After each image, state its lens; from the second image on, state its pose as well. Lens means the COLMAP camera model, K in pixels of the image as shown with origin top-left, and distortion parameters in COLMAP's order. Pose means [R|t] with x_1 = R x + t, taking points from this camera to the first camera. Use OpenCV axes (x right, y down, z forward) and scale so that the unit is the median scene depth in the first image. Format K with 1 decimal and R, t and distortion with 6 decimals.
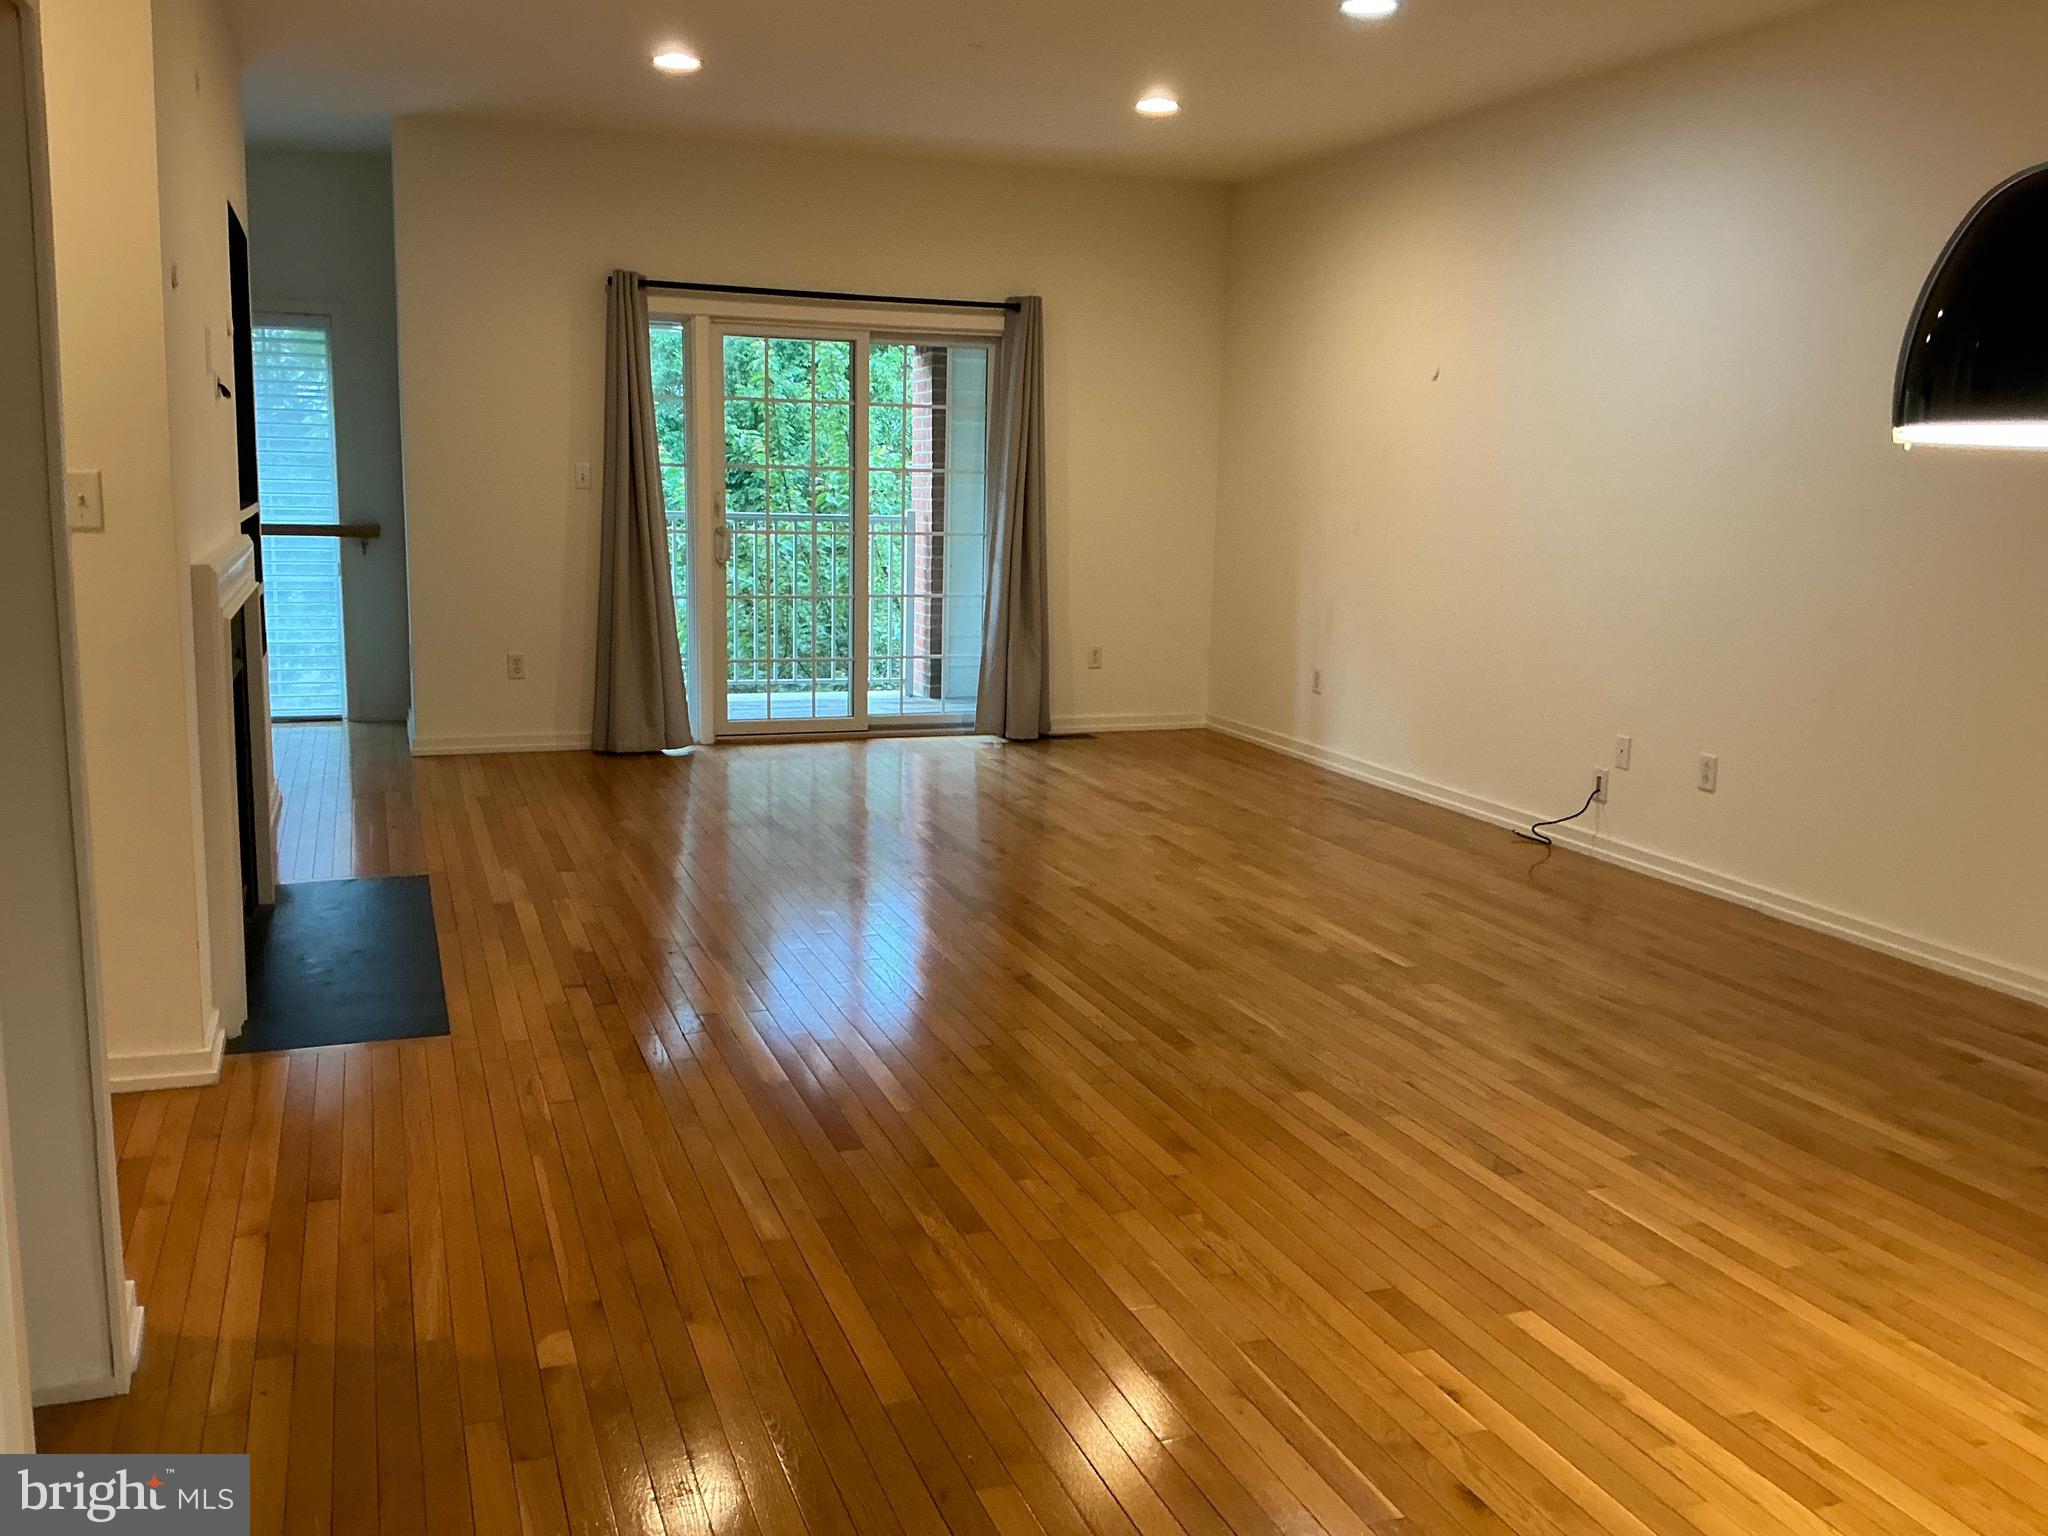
lens RADIAL K [[1732.4, 0, 1040.9], [0, 1732.4, 787.2], [0, 0, 1]] dist [0.076507, -0.095355]
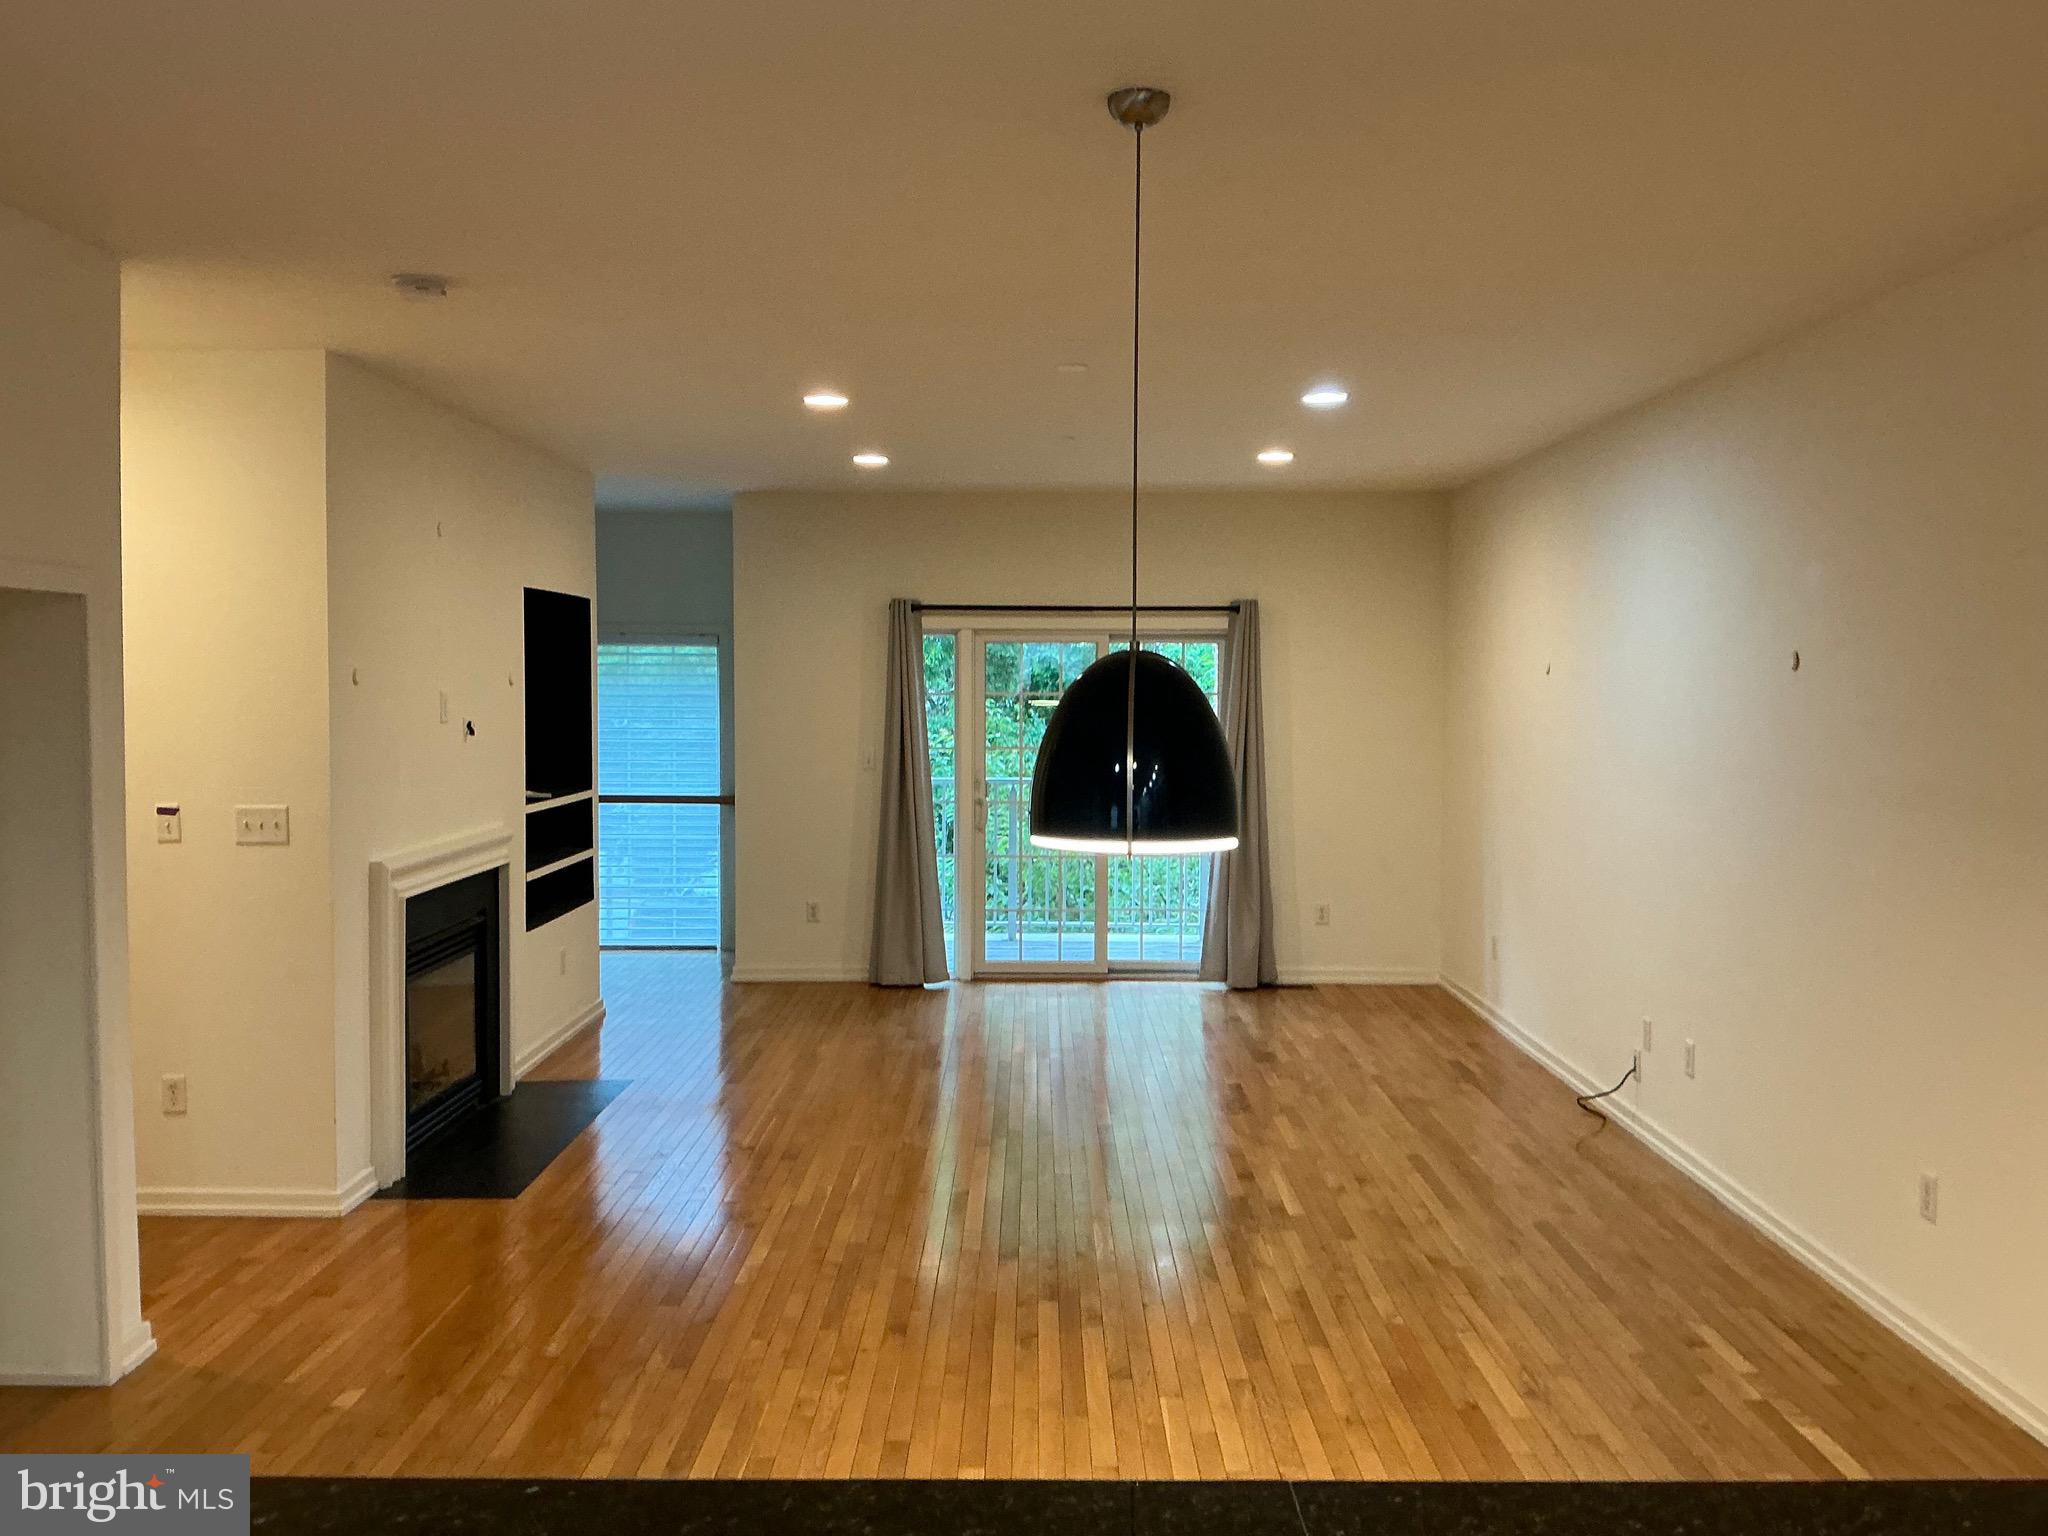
lens RADIAL K [[1732.4, 0, 1025.0], [0, 1732.4, 747.9], [0, 0, 1]] dist [0.076507, -0.095355]
pose [[0.933268, -0.005479, -0.359138, 0.277823], [-0.047998, 0.989013, -0.139817, -0.018688], [0.355959, 0.147724, 0.922752, -0.097437]]
